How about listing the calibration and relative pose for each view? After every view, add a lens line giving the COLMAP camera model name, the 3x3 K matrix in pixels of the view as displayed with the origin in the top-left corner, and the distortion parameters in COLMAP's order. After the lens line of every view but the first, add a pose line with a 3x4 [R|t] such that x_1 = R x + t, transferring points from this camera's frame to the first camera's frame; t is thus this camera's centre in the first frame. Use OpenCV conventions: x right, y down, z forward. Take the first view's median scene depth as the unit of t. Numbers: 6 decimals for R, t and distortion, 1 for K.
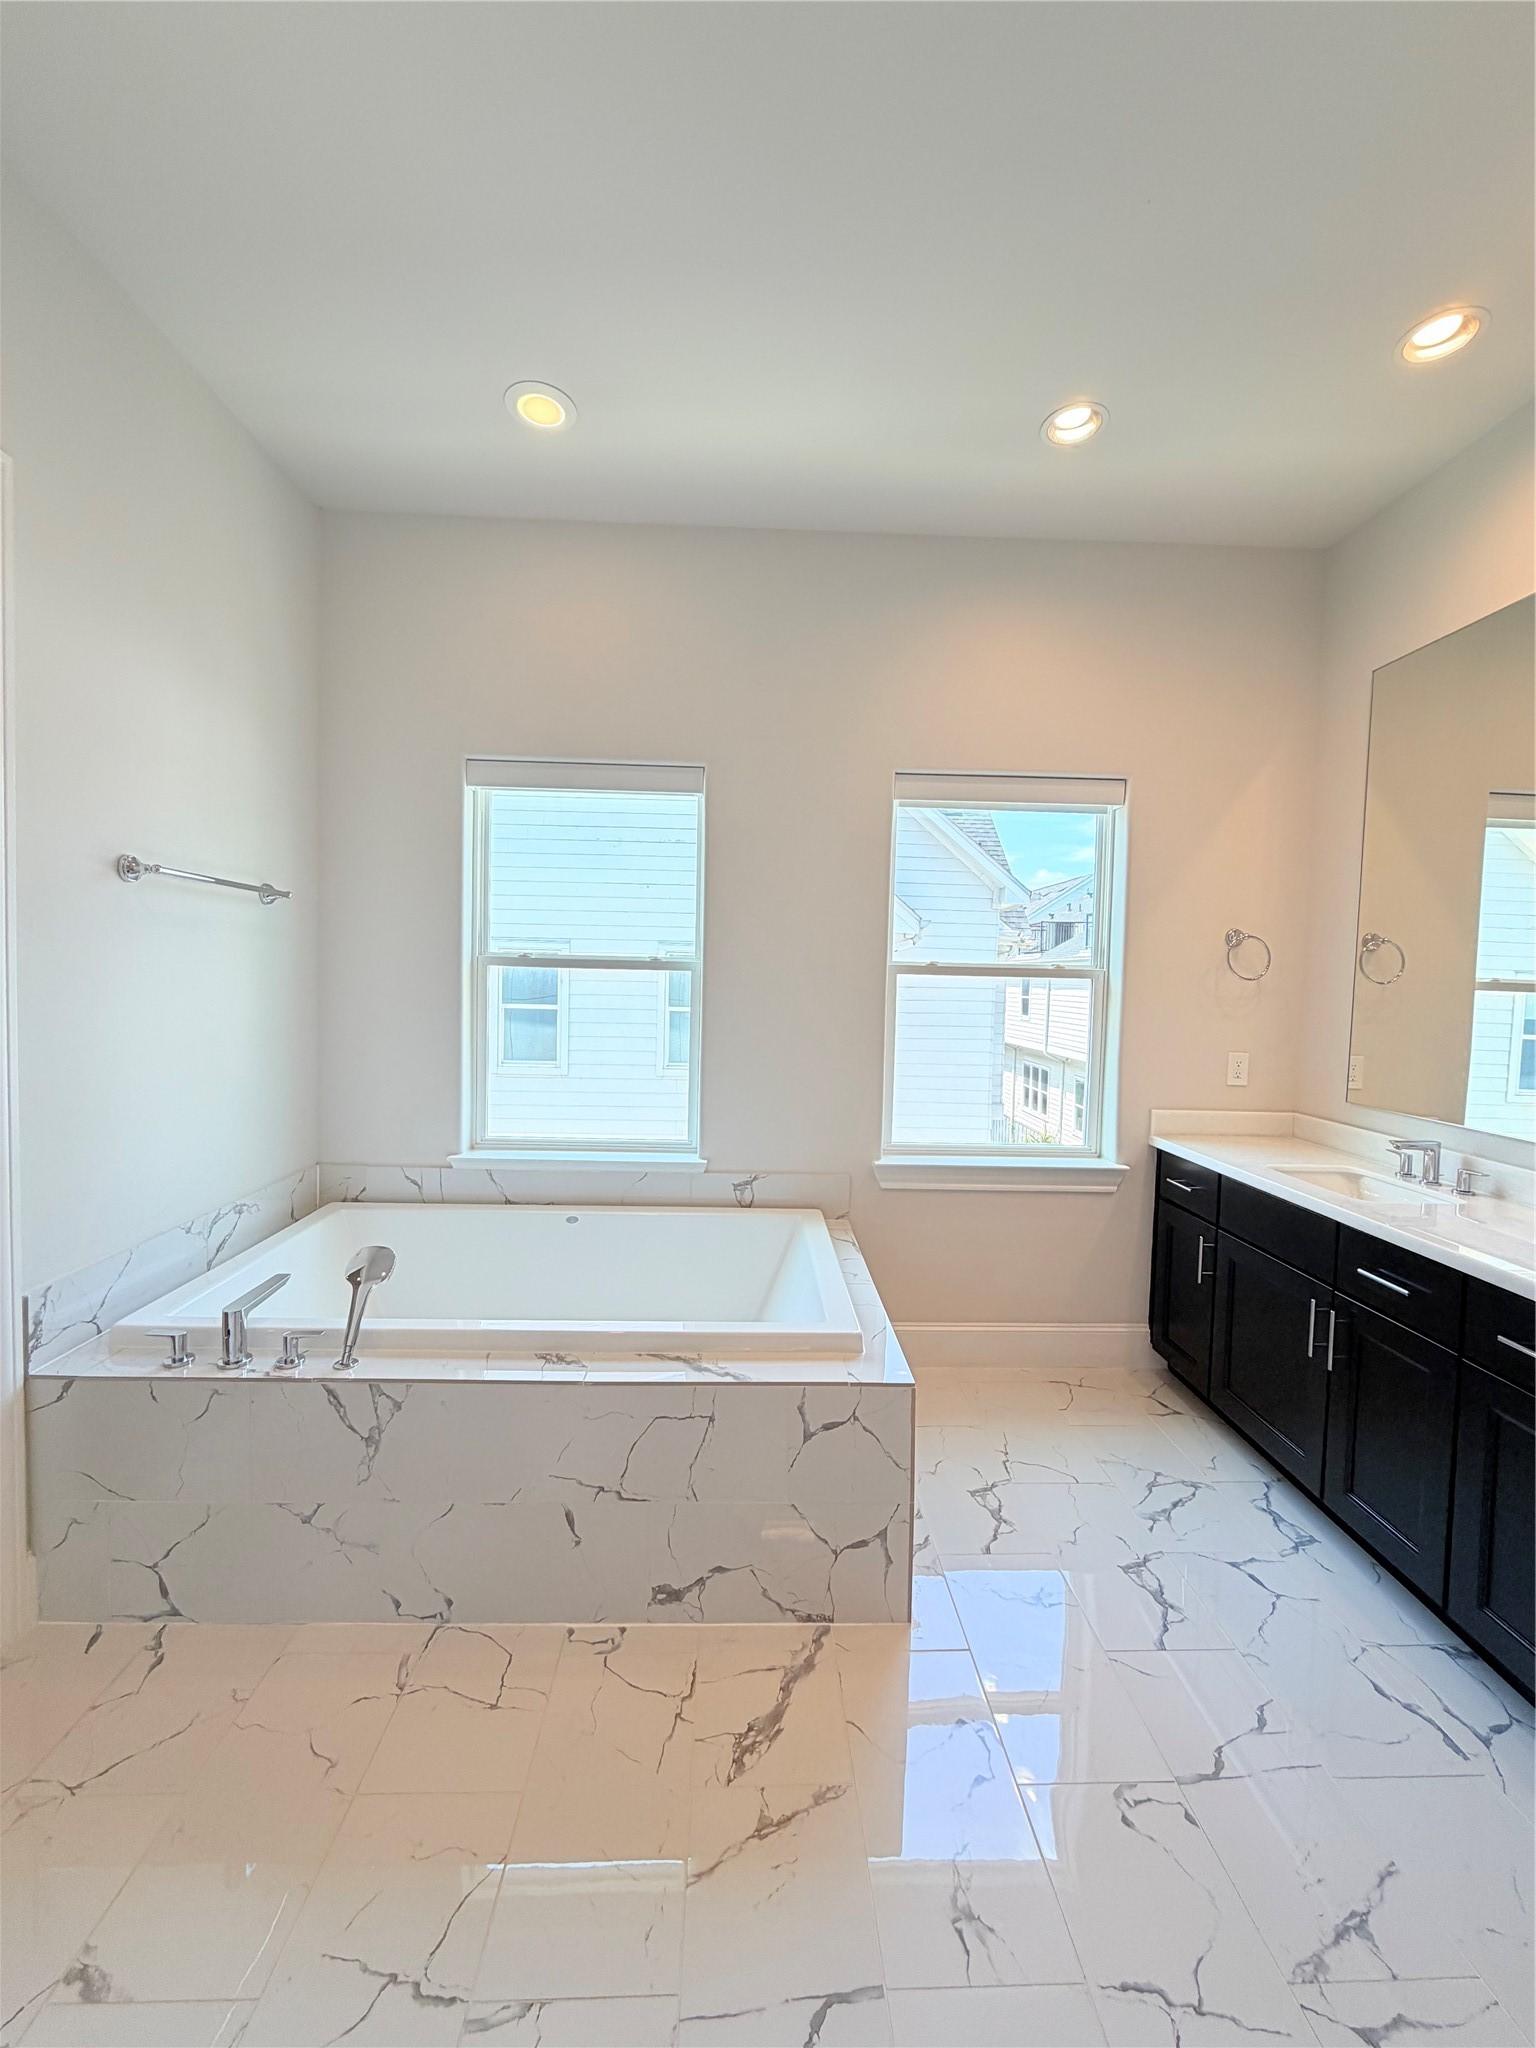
lens RADIAL K [[817.4, 0, 766.5], [0, 817.4, 1015.5], [0, 0, 1]] dist [0.000240, 0.000207]
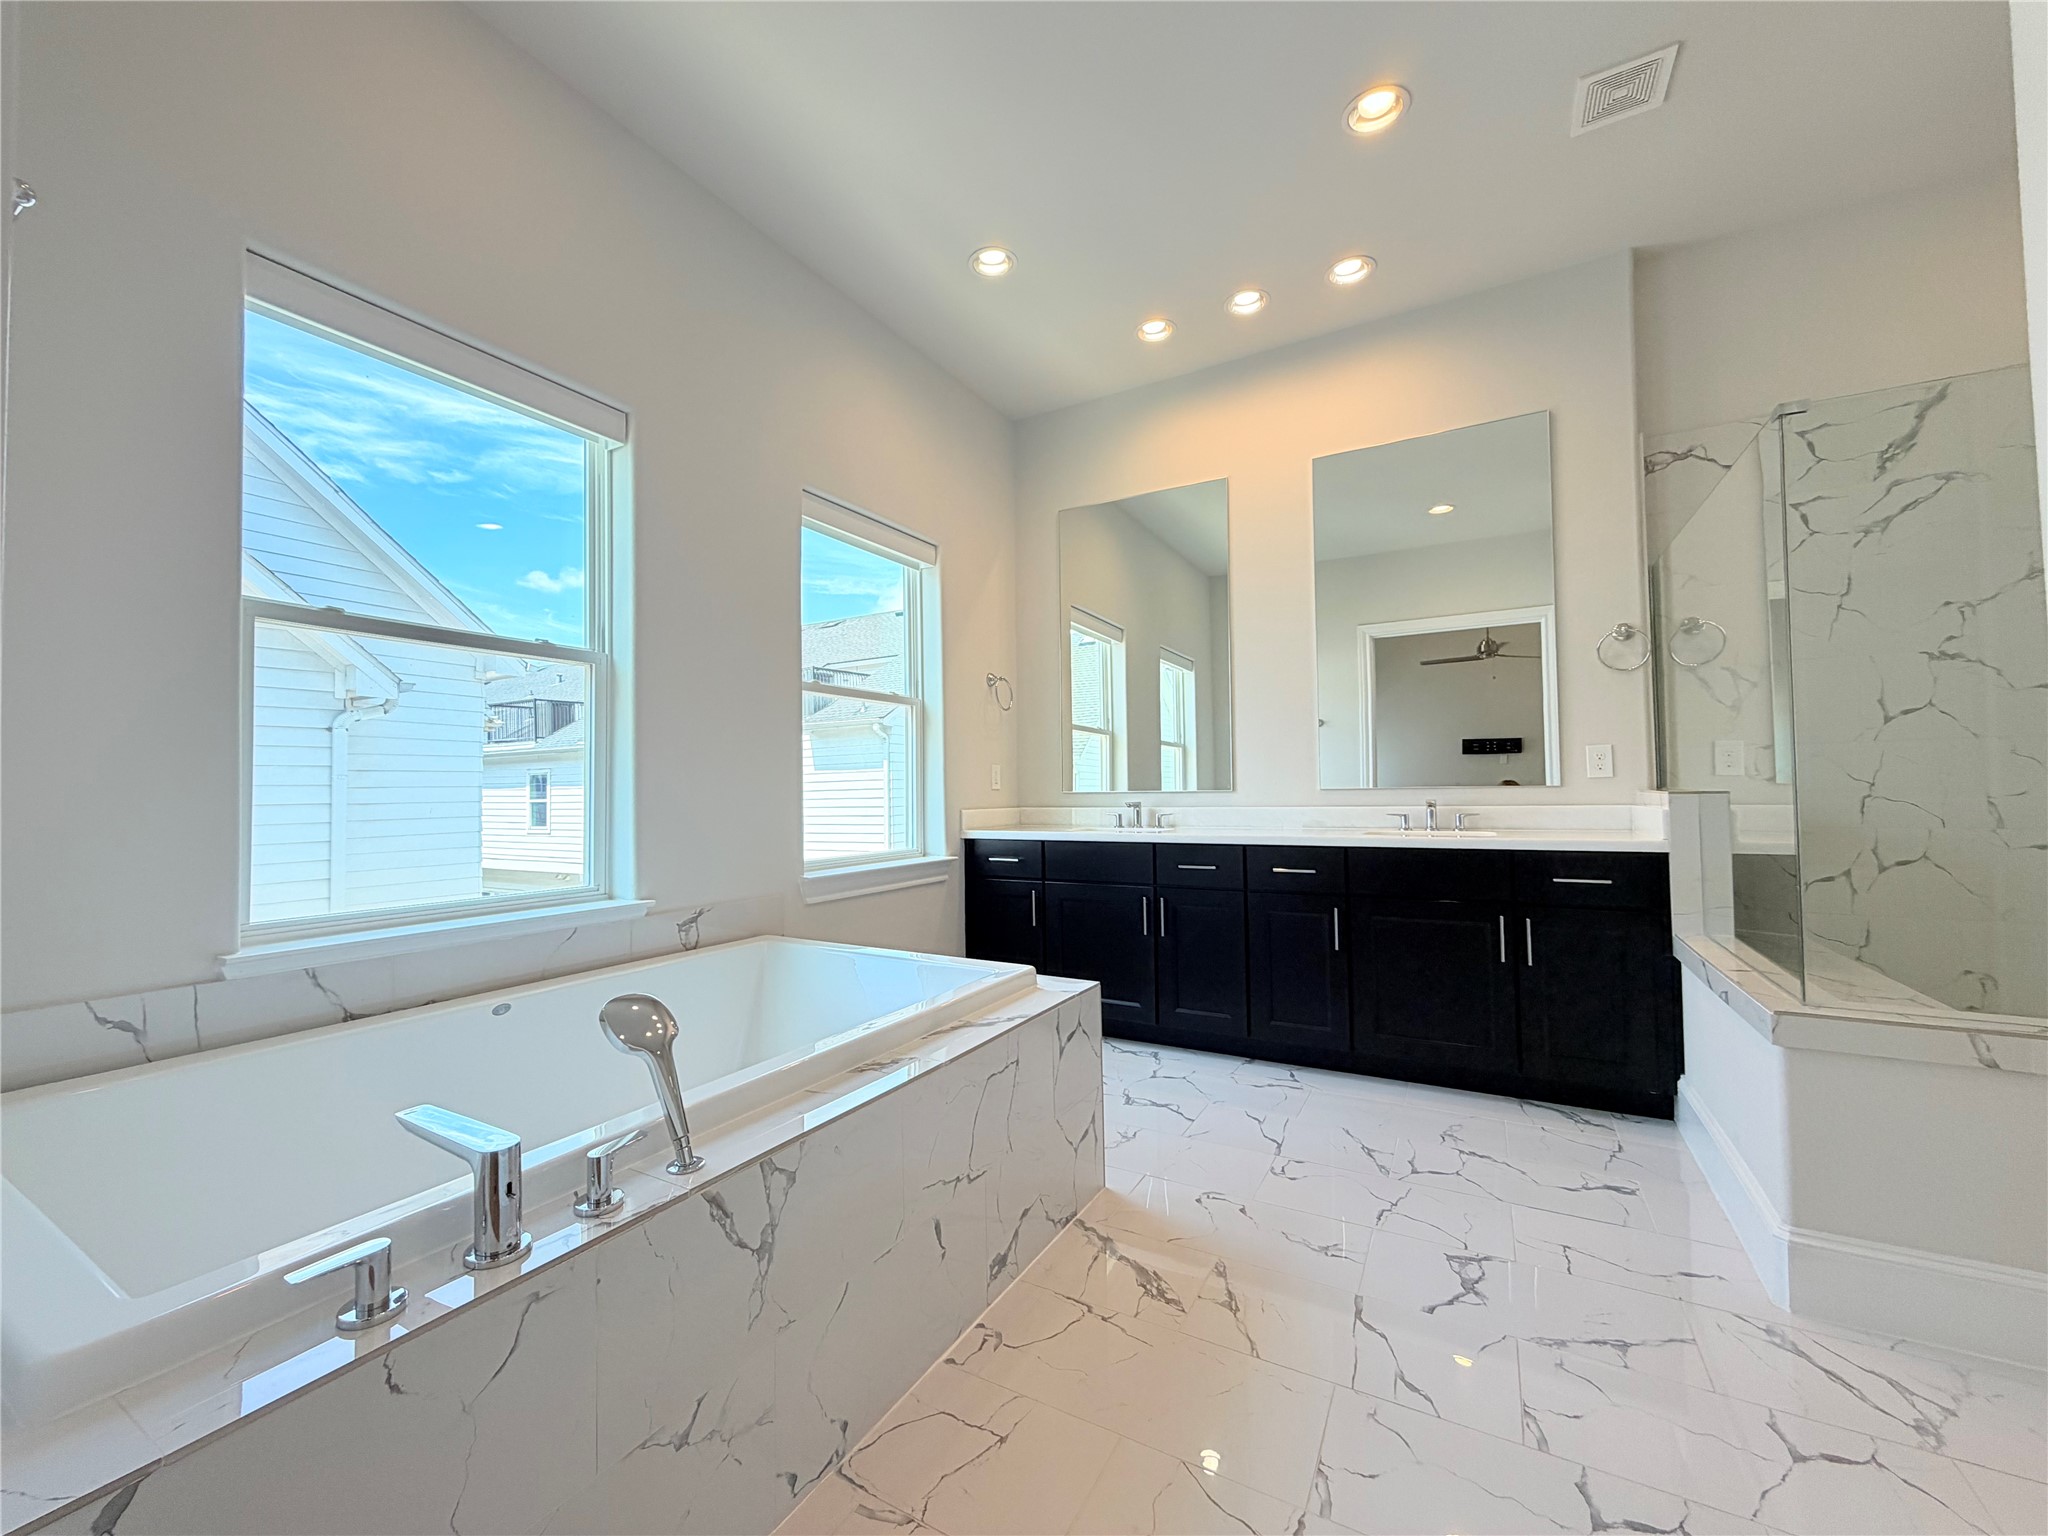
lens RADIAL K [[817.4, 0, 1017.7], [0, 817.4, 770.1], [0, 0, 1]] dist [0.000240, 0.000207]
pose [[0.524077, -0.007740, 0.851636, -0.690734], [0.064272, 0.997467, -0.030487, 0.120987], [-0.849242, 0.070714, 0.523247, 0.329534]]
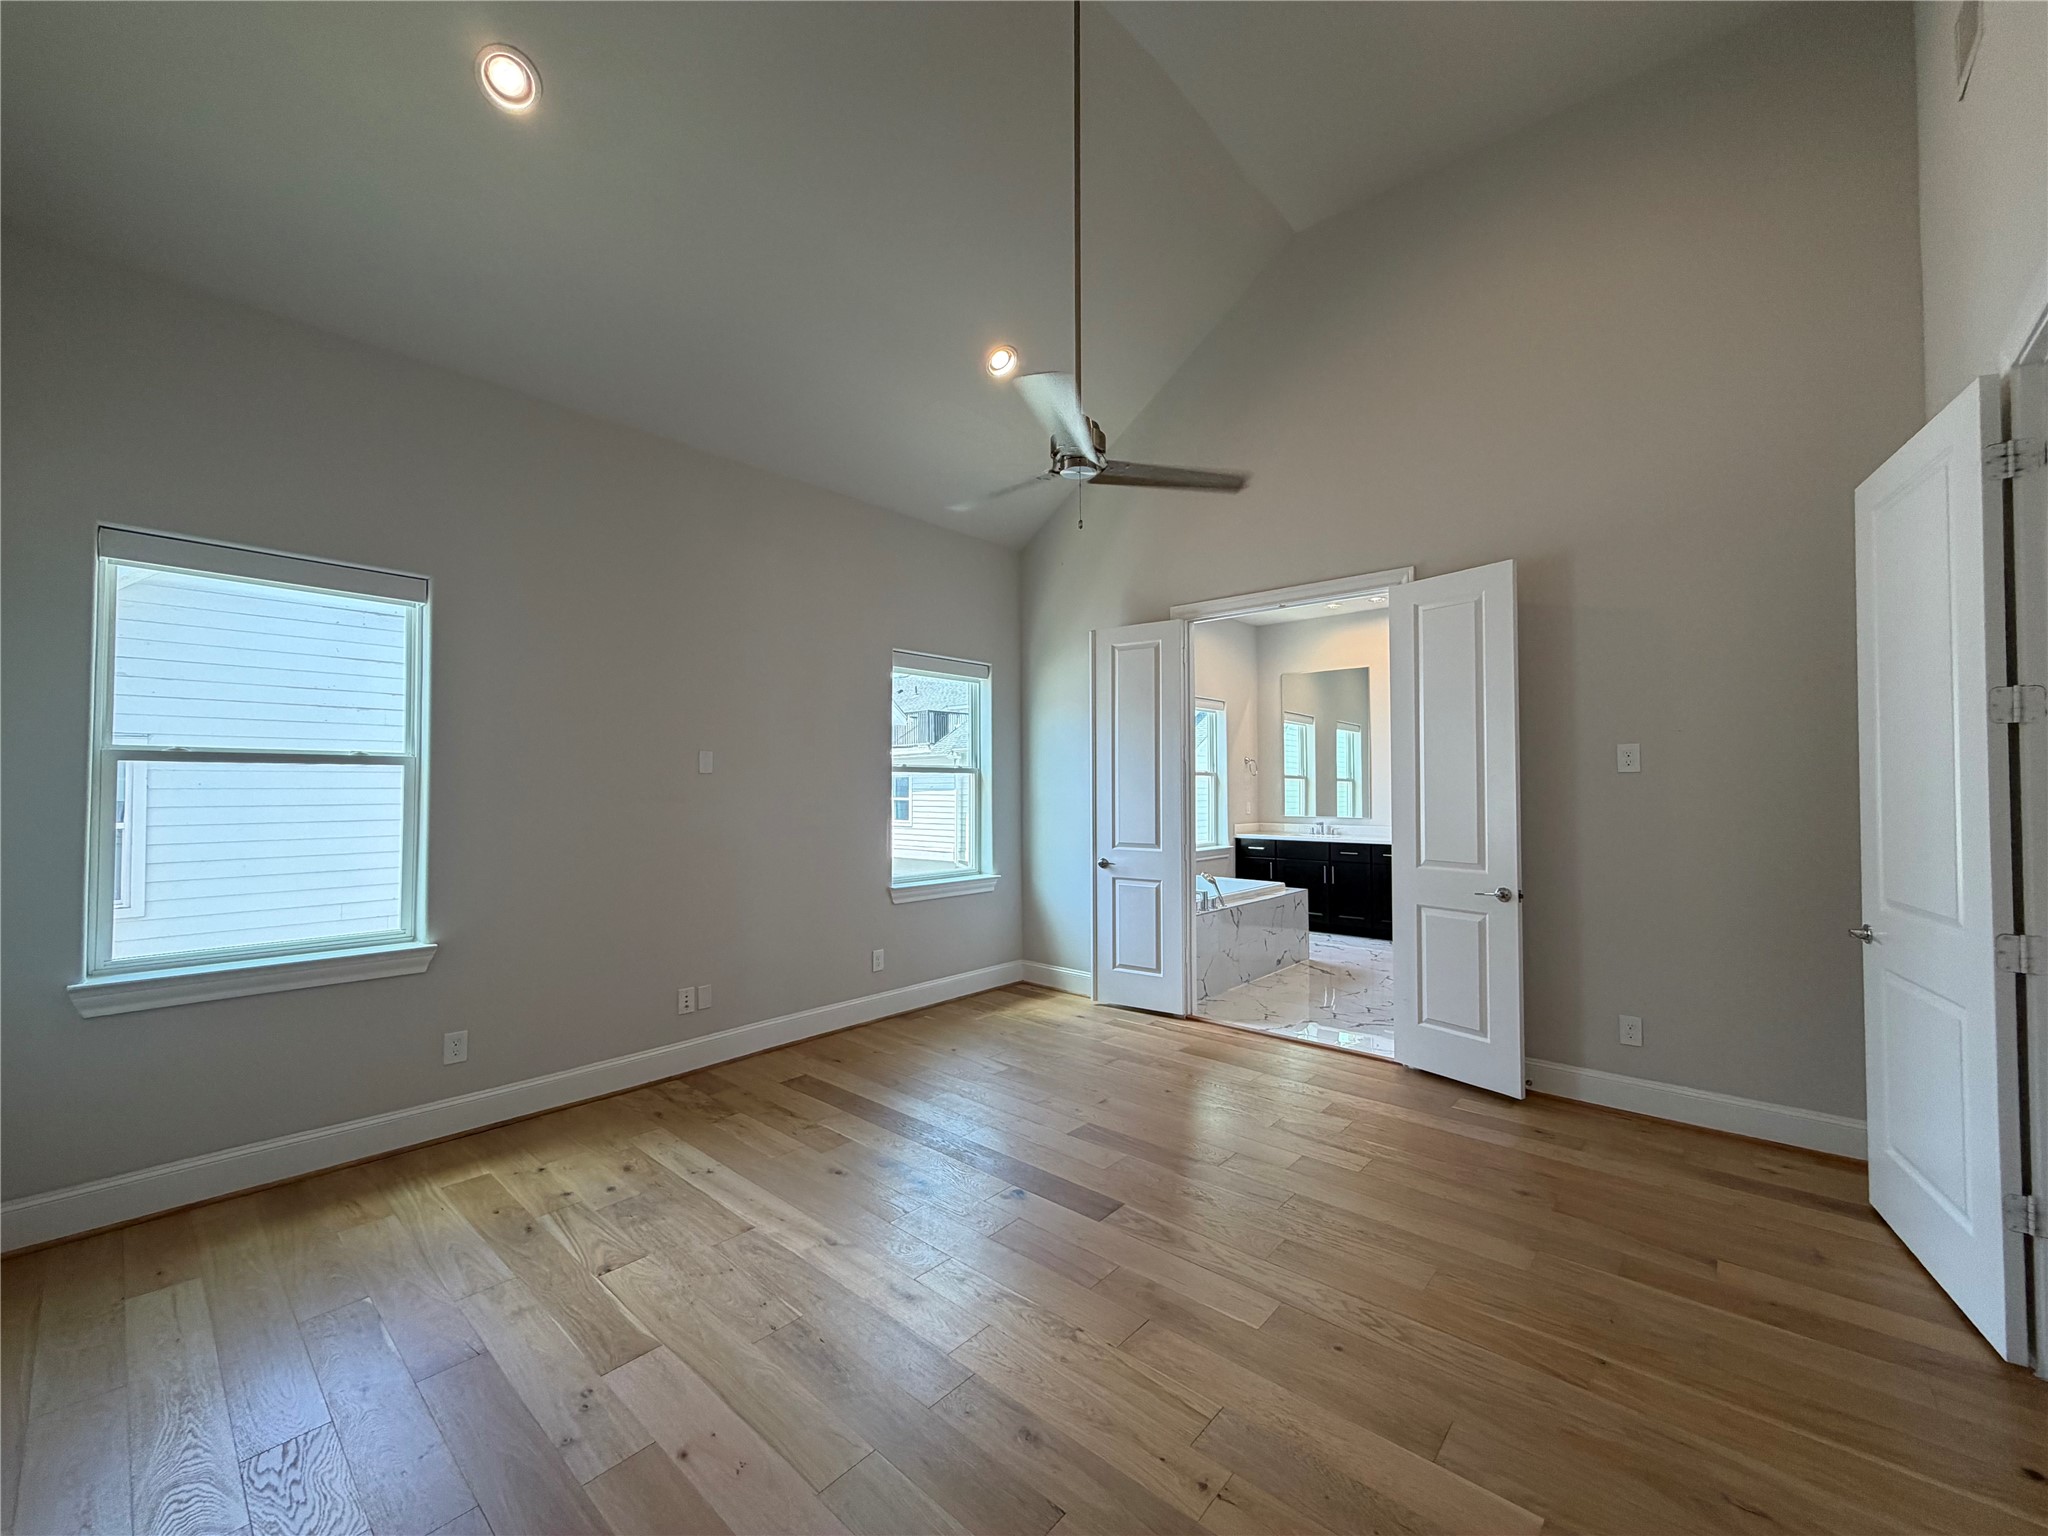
lens RADIAL K [[817.4, 0, 1028.2], [0, 817.4, 763.8], [0, 0, 1]] dist [0.000240, 0.000207]
pose [[0.680258, 0.001888, 0.732970, -2.440854], [0.043853, 0.998101, -0.043270, 0.002396], [-0.731659, 0.061578, 0.678883, -0.420726]]
